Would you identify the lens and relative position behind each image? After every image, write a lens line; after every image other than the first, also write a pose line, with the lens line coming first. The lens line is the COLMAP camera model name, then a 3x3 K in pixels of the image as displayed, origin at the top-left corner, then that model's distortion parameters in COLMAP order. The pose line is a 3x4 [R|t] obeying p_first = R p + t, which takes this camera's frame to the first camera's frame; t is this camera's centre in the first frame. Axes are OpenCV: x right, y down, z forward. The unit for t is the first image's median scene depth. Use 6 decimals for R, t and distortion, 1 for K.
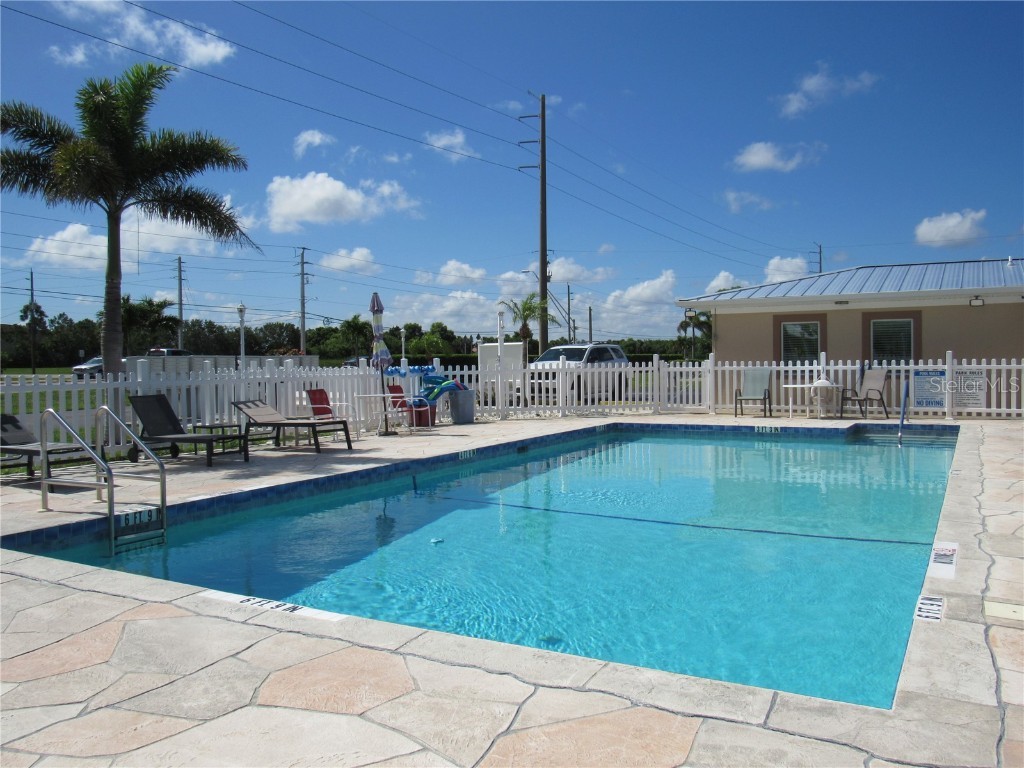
lens RADIAL K [[836.0, 0, 512.9], [0, 836.0, 381.8], [0, 0, 1]] dist [-0.054829, -0.003864]
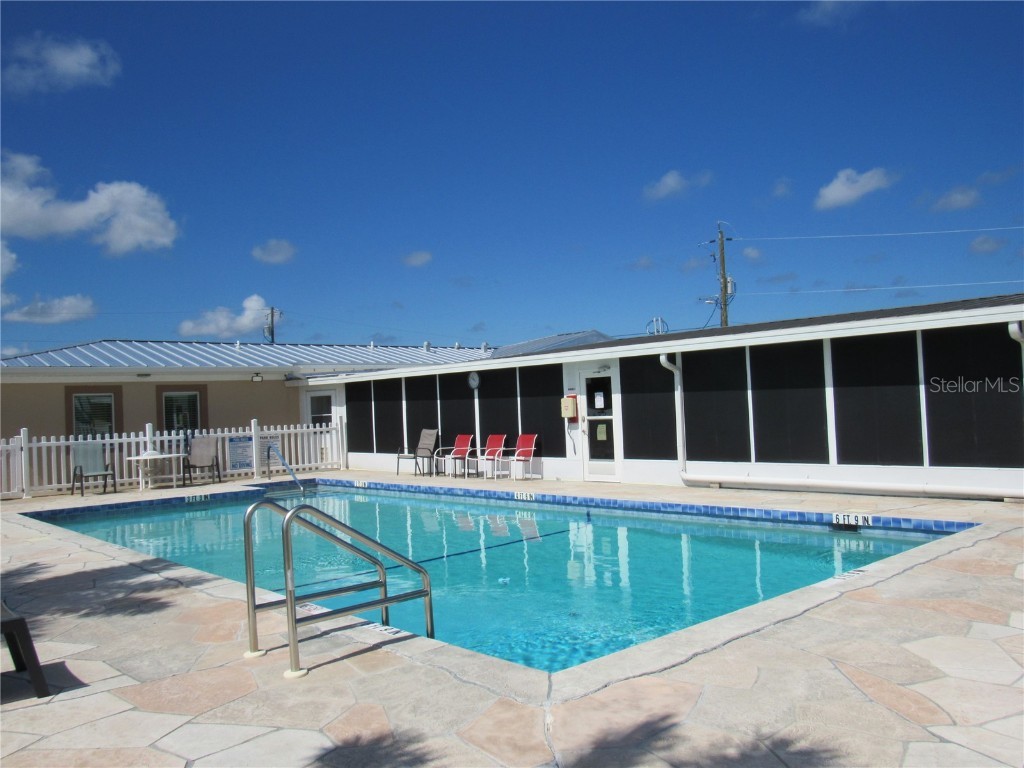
lens RADIAL K [[836.0, 0, 517.7], [0, 836.0, 386.8], [0, 0, 1]] dist [-0.054829, -0.003864]
pose [[0.309735, 0.023616, 0.950530, -0.463795], [0.062801, 0.997000, -0.045234, -0.006730], [-0.948747, 0.073705, 0.307323, 0.271355]]
